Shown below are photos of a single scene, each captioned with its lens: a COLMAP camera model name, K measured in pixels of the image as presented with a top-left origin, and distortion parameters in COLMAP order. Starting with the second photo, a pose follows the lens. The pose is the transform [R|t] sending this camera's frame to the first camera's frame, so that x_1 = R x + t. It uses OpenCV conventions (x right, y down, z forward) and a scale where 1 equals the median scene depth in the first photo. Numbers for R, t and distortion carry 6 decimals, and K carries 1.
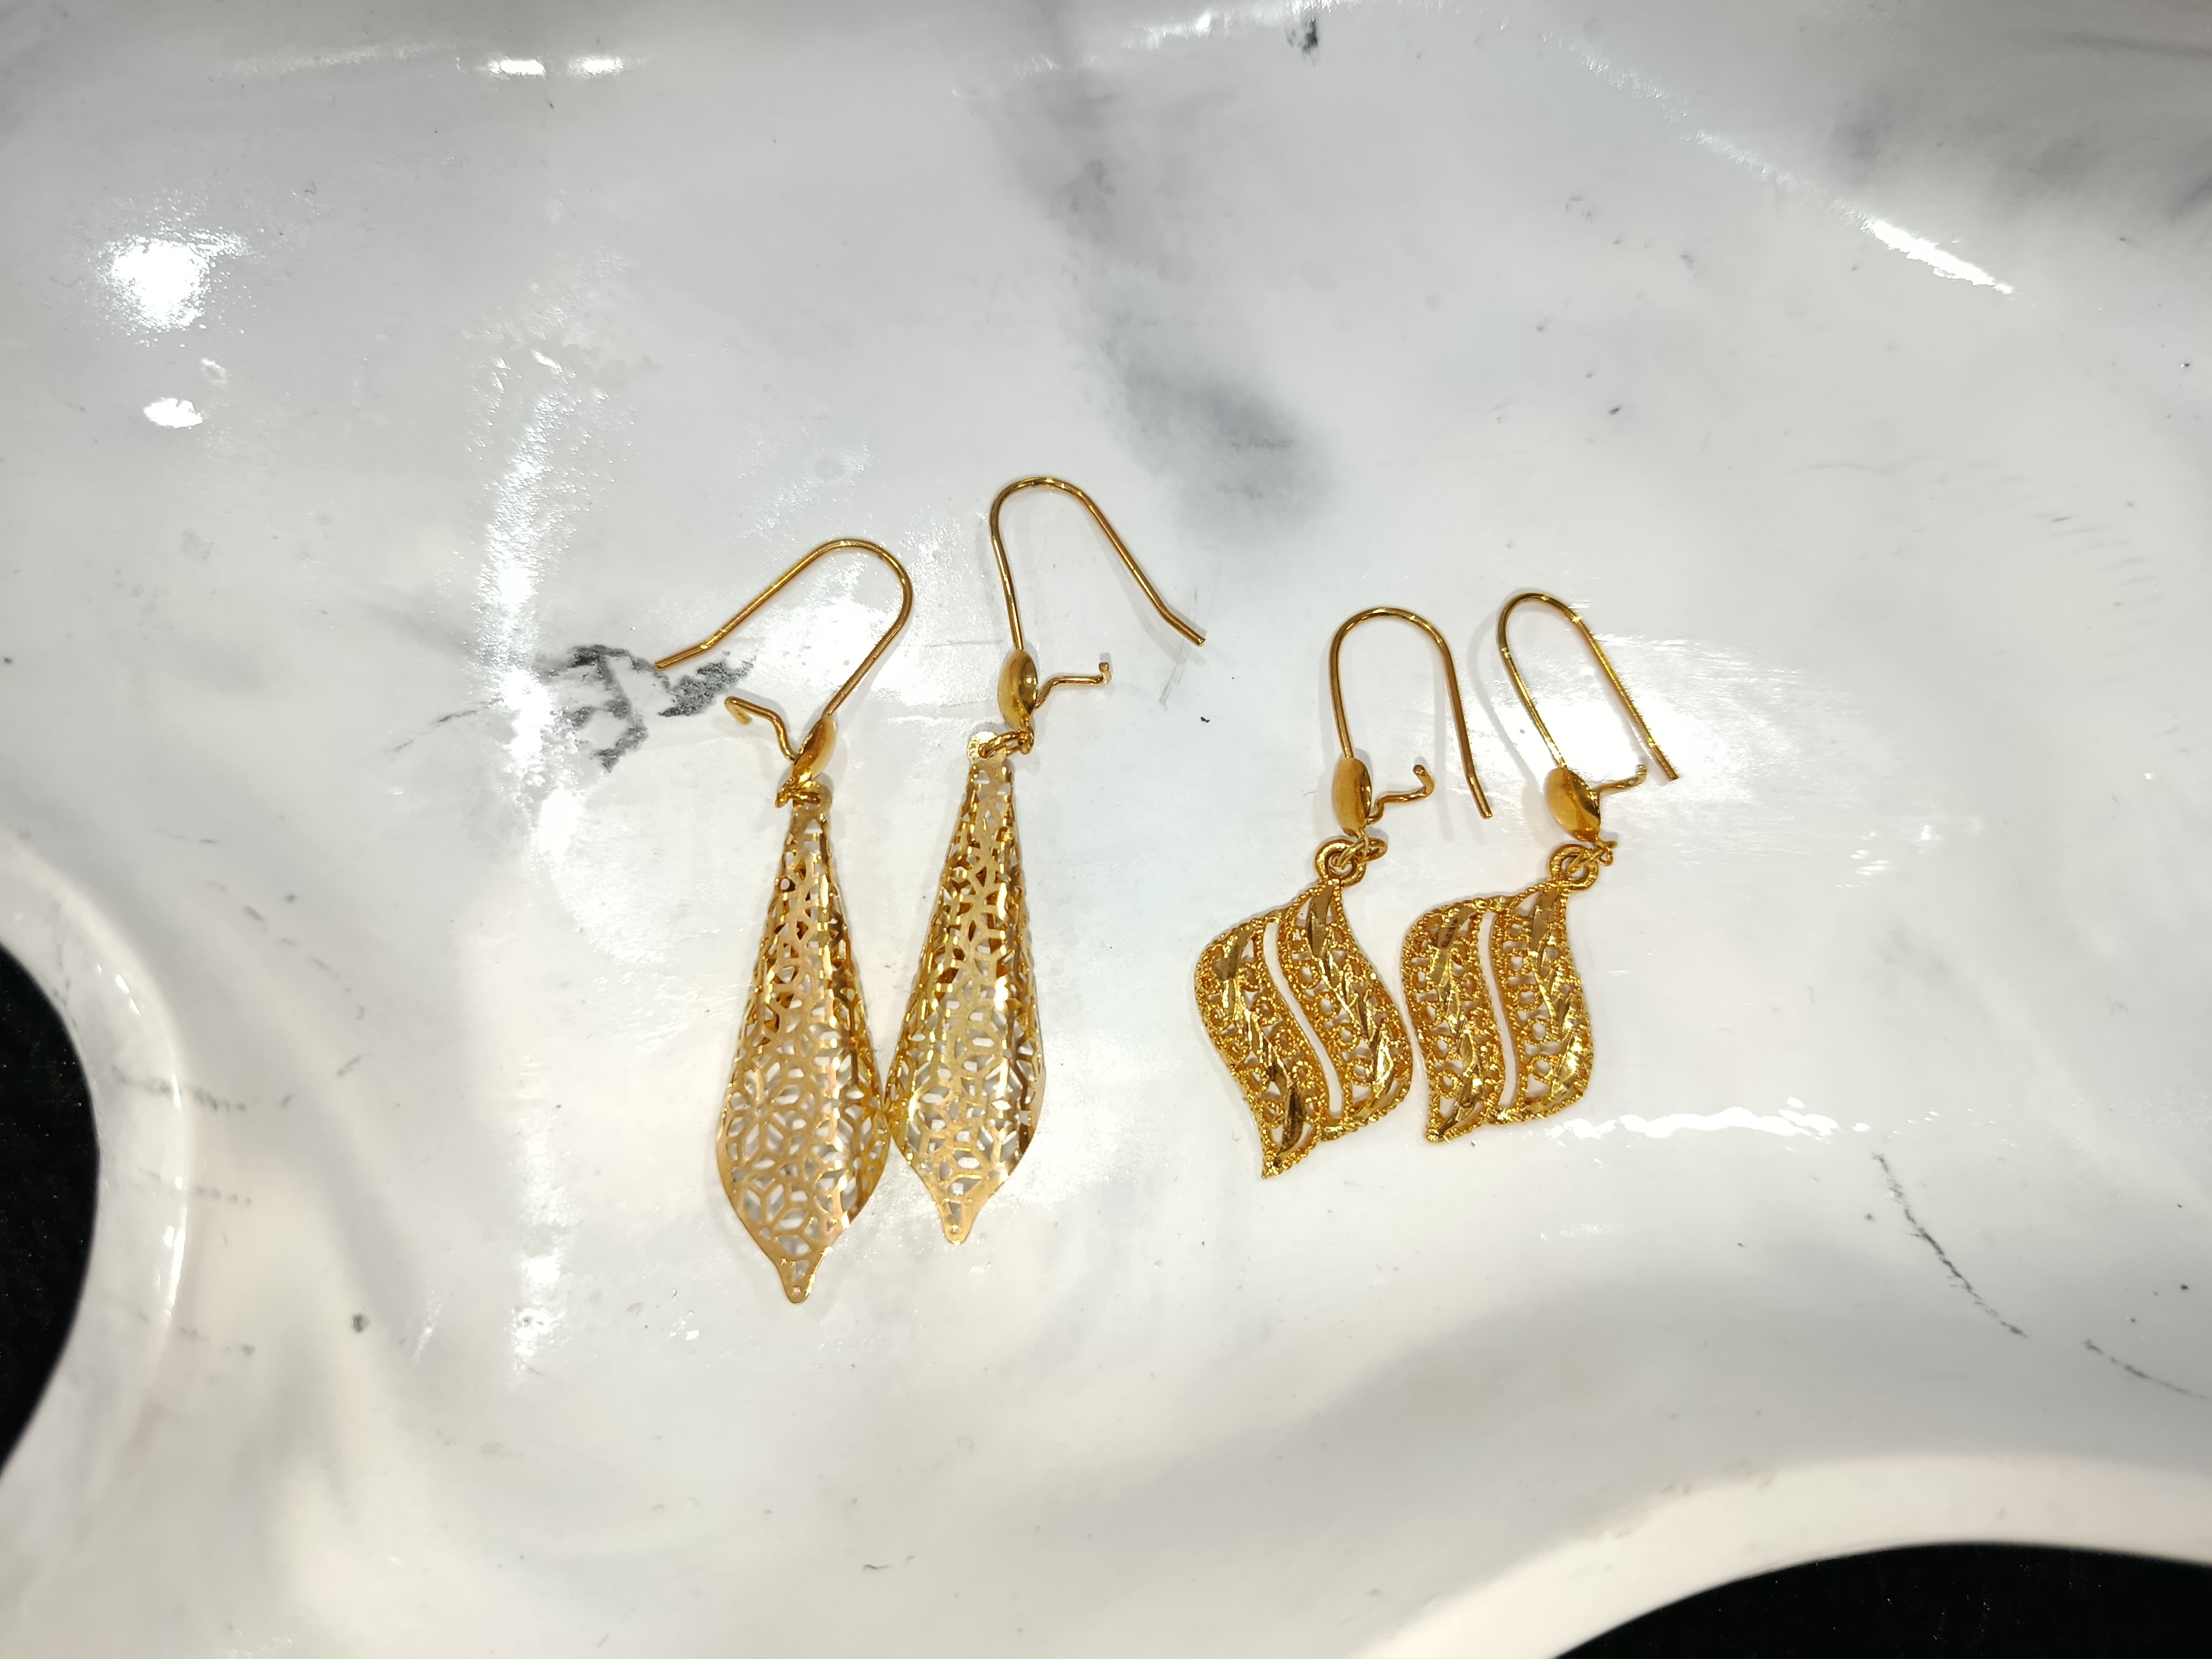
lens RADIAL K [[1609.2, 0, 1115.1], [0, 1609.2, 832.6], [0, 0, 1]] dist [-0.055930, -0.005313]
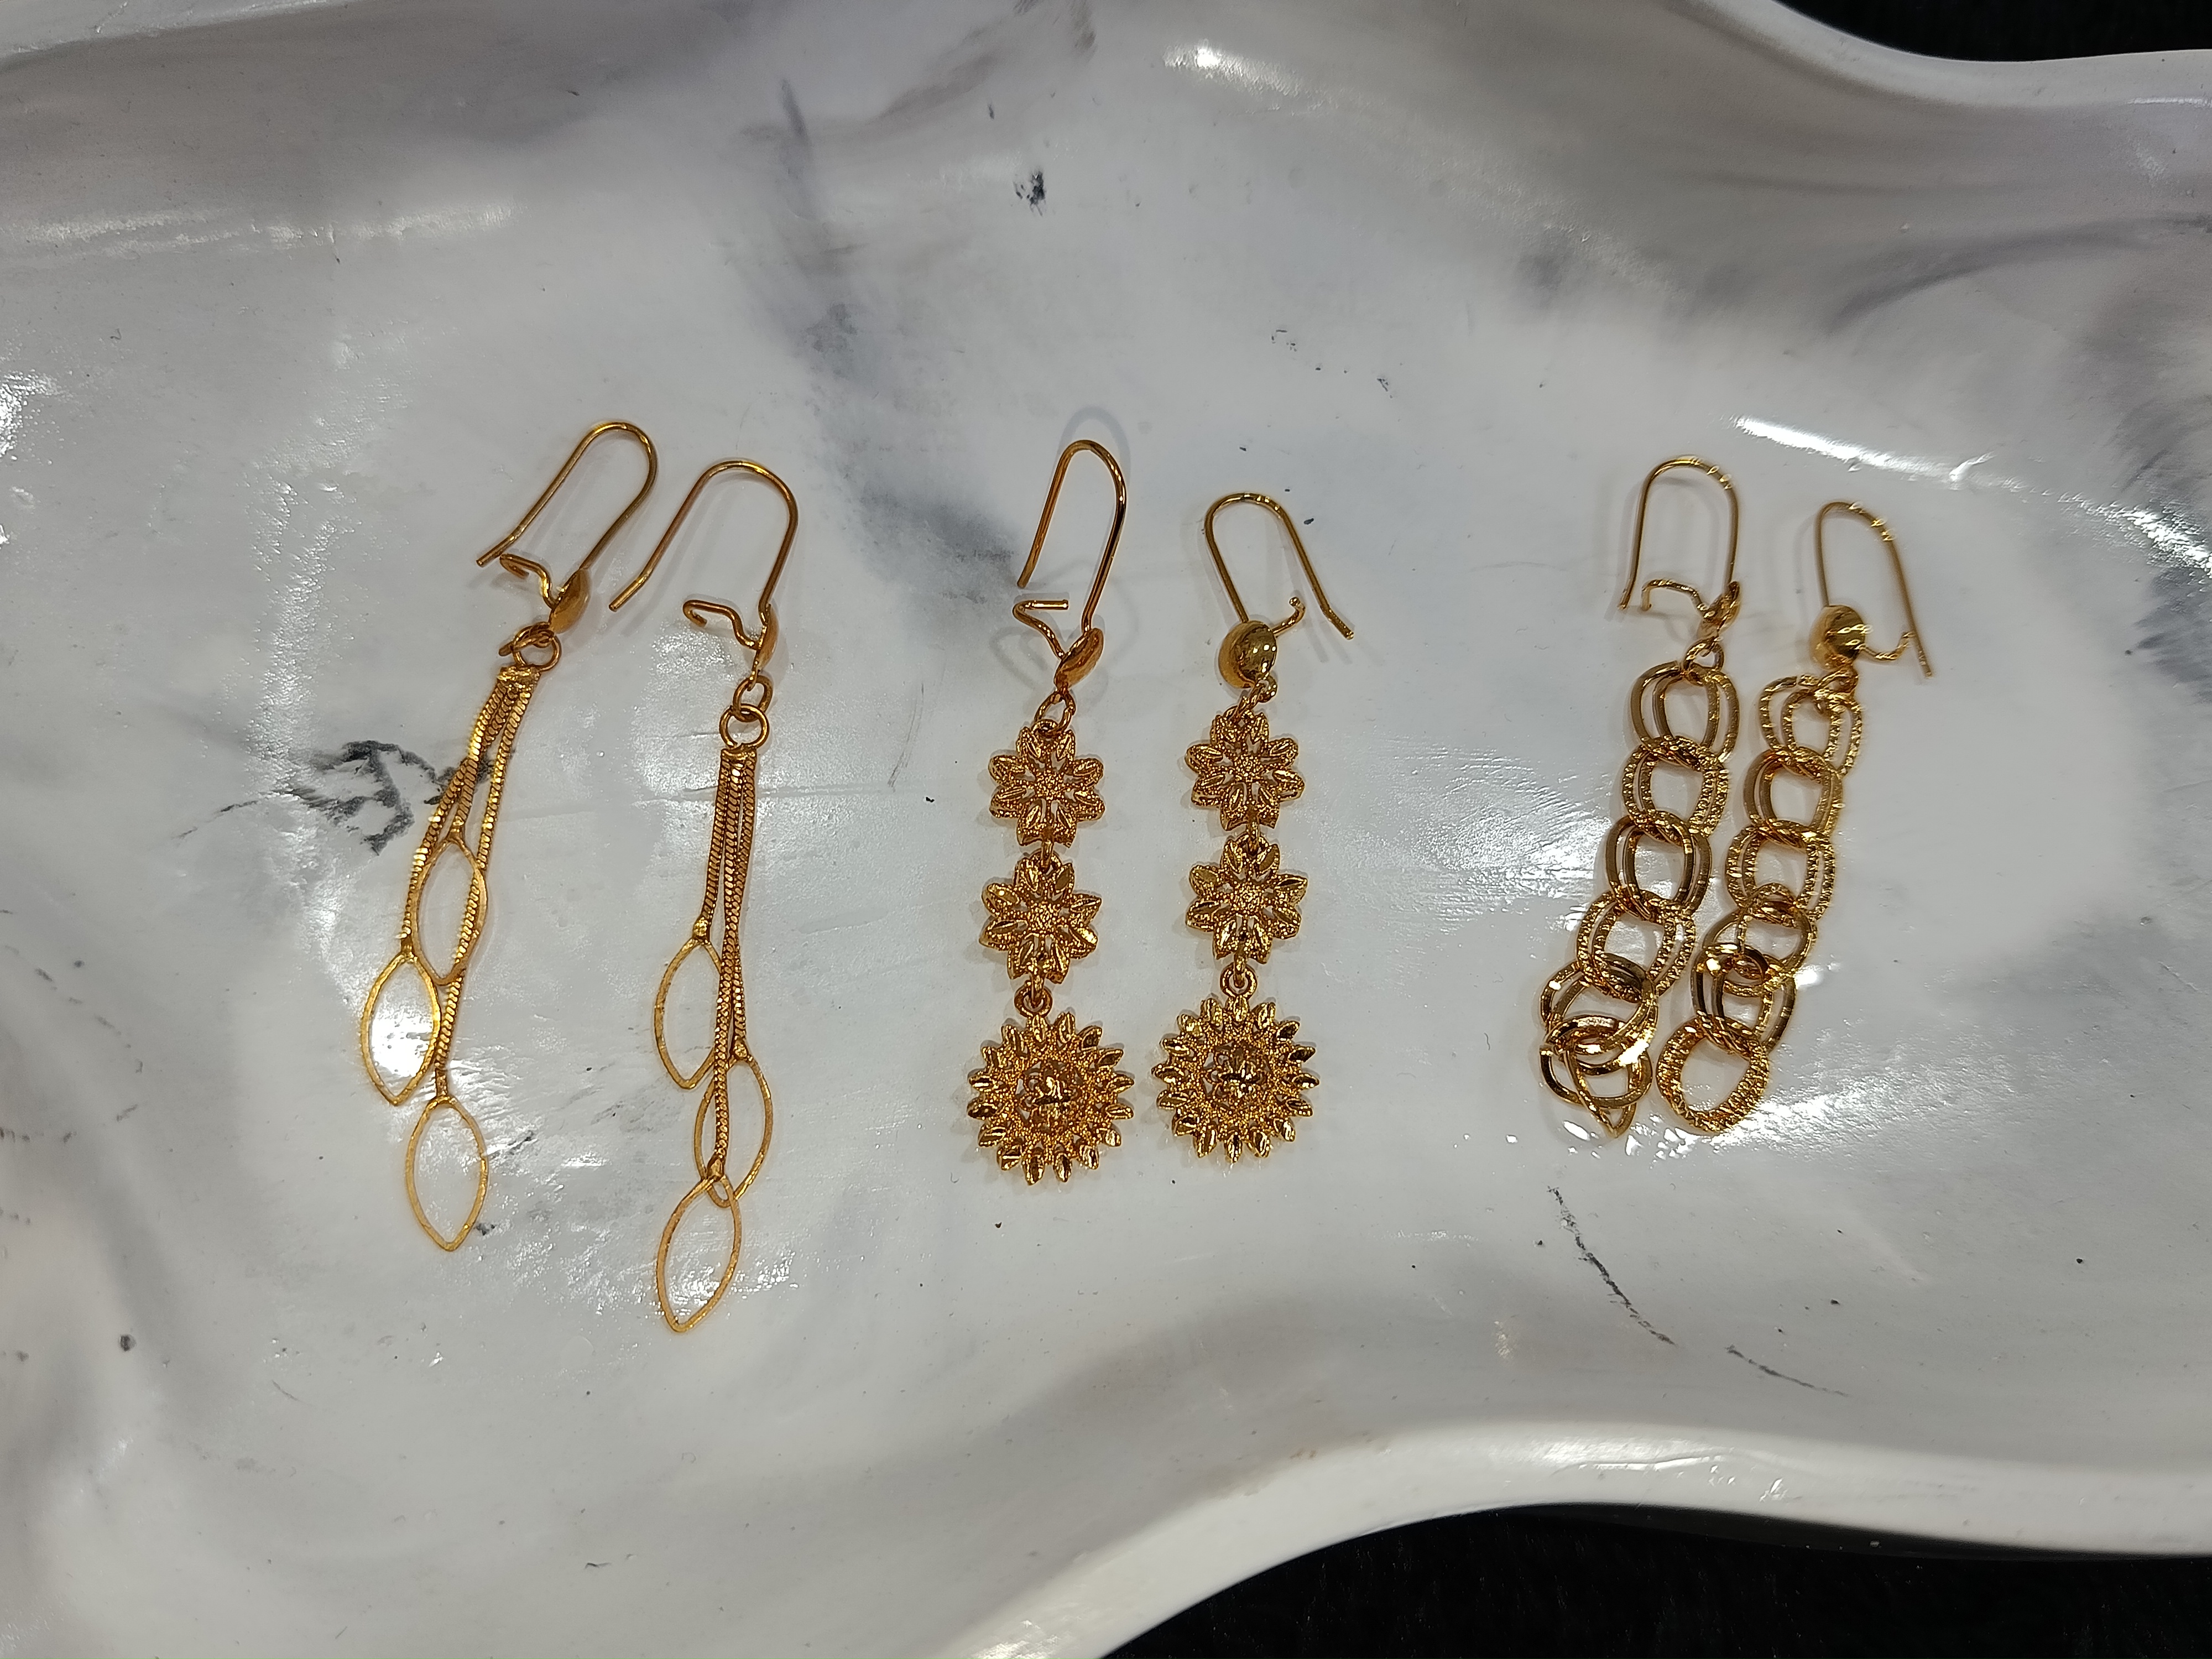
lens RADIAL K [[1843.9, 0, 1103.0], [0, 1843.9, 829.5], [0, 0, 1]] dist [-0.034671, -0.028318]
pose [[0.999461, -0.016928, 0.028137, 0.144108], [0.019709, 0.994620, -0.101703, 0.081540], [-0.026264, 0.102203, 0.994417, -0.260033]]
